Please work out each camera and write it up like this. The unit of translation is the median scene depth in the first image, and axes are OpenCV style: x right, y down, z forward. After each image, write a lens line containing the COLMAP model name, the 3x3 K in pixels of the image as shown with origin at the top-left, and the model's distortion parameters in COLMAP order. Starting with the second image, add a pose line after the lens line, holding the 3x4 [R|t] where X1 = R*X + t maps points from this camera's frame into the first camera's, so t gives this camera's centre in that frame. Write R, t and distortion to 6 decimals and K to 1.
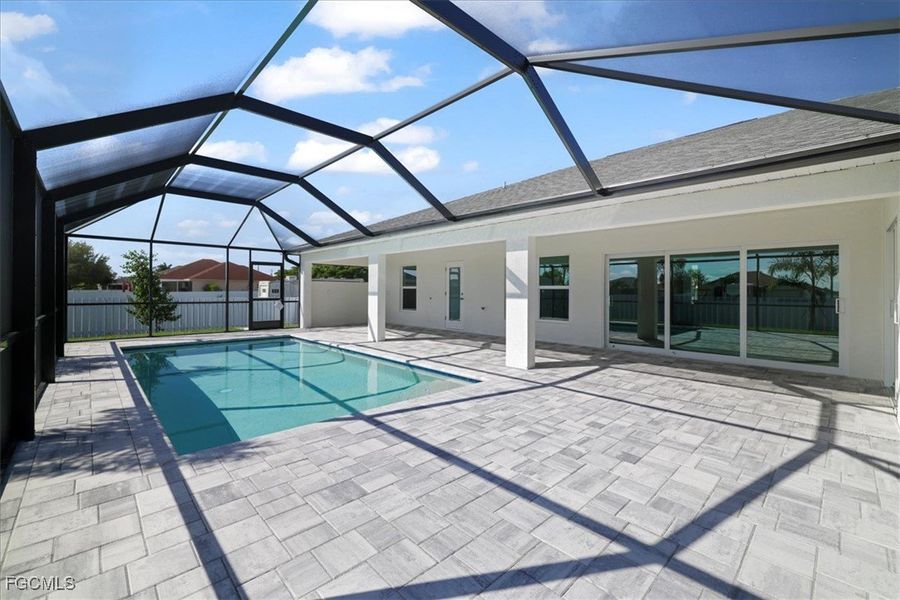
lens RADIAL K [[378.6, 0, 449.9], [0, 378.6, 296.5], [0, 0, 1]] dist [-0.001805, -0.000040]
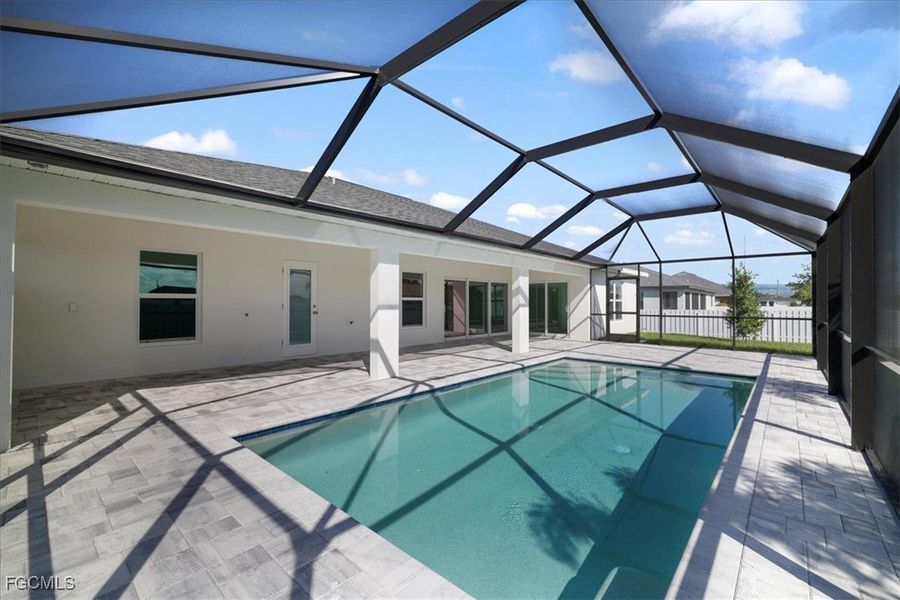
lens RADIAL K [[380.2, 0, 456.3], [0, 380.2, 302.1], [0, 0, 1]] dist [0.001590, 0.000168]
pose [[-0.089232, -0.005327, 0.995997, -0.820866], [0.010524, 0.999925, 0.006291, -0.018192], [-0.995955, 0.011043, -0.089169, 0.869315]]
